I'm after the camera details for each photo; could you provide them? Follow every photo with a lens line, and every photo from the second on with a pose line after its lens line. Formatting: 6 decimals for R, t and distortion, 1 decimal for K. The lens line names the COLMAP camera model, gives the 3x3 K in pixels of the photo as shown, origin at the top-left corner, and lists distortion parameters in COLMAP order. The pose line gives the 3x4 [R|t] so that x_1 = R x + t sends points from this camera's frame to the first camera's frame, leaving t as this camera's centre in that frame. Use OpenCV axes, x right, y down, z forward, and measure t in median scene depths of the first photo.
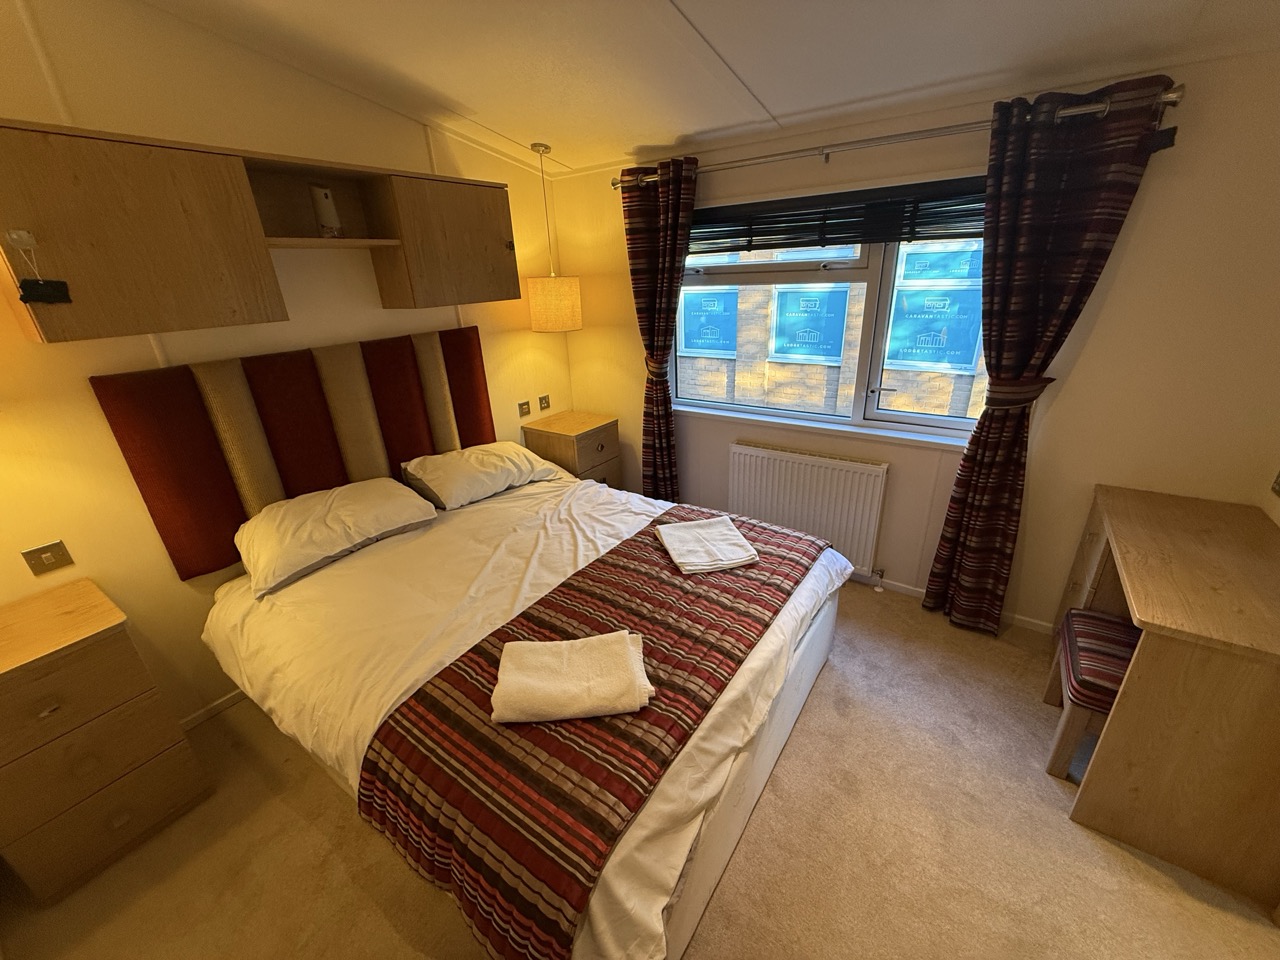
lens RADIAL K [[508.7, 0, 641.6], [0, 508.7, 480.1], [0, 0, 1]] dist [0.001237, -0.000270]
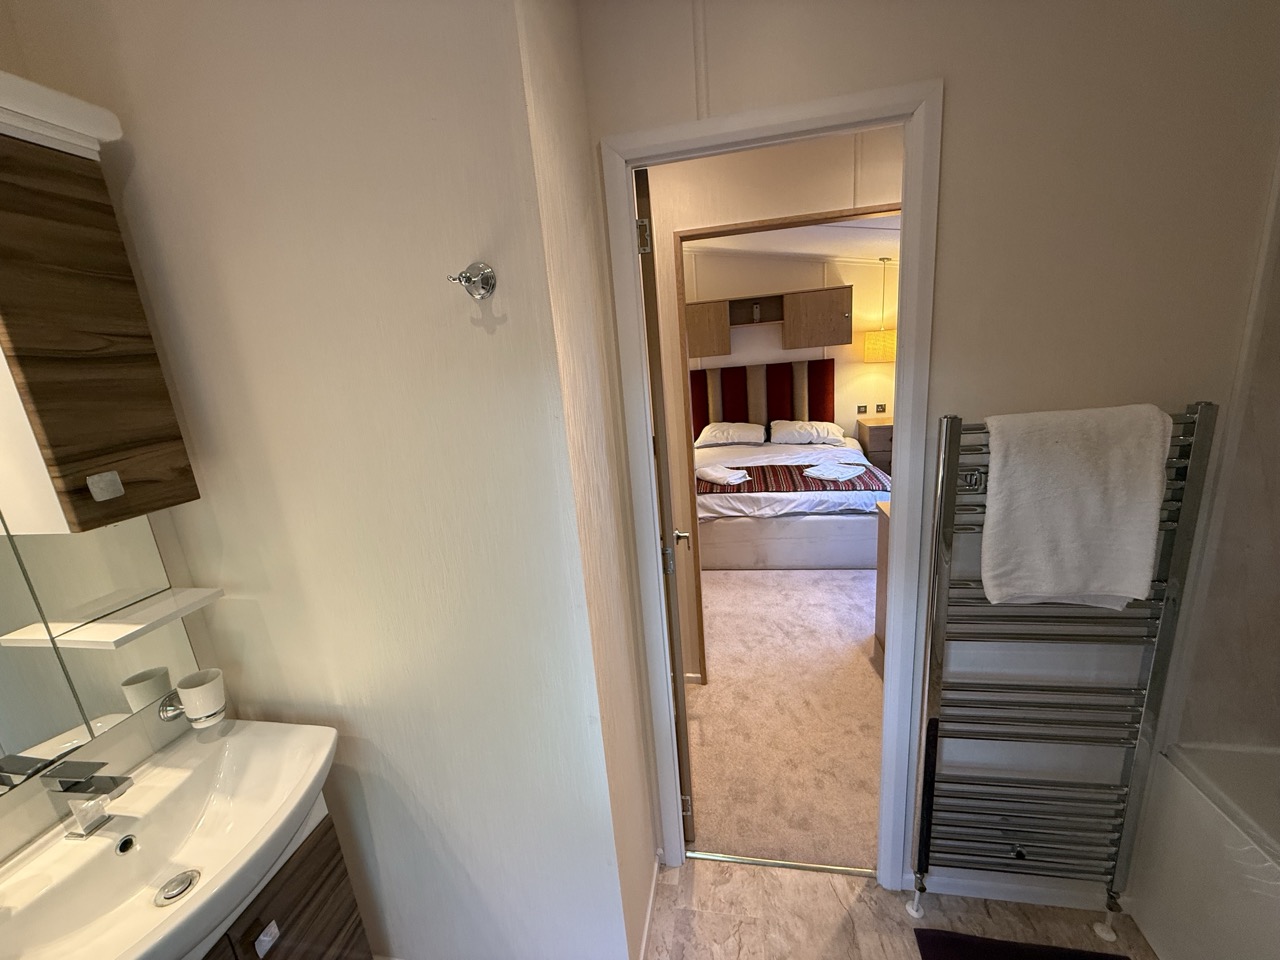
lens RADIAL K [[508.7, 0, 644.0], [0, 508.7, 478.4], [0, 0, 1]] dist [0.001237, -0.000270]
pose [[0.416398, 0.225331, -0.880817, 1.295670], [-0.283156, 0.952759, 0.109876, 0.119509], [0.863965, 0.203656, 0.460531, -0.413003]]
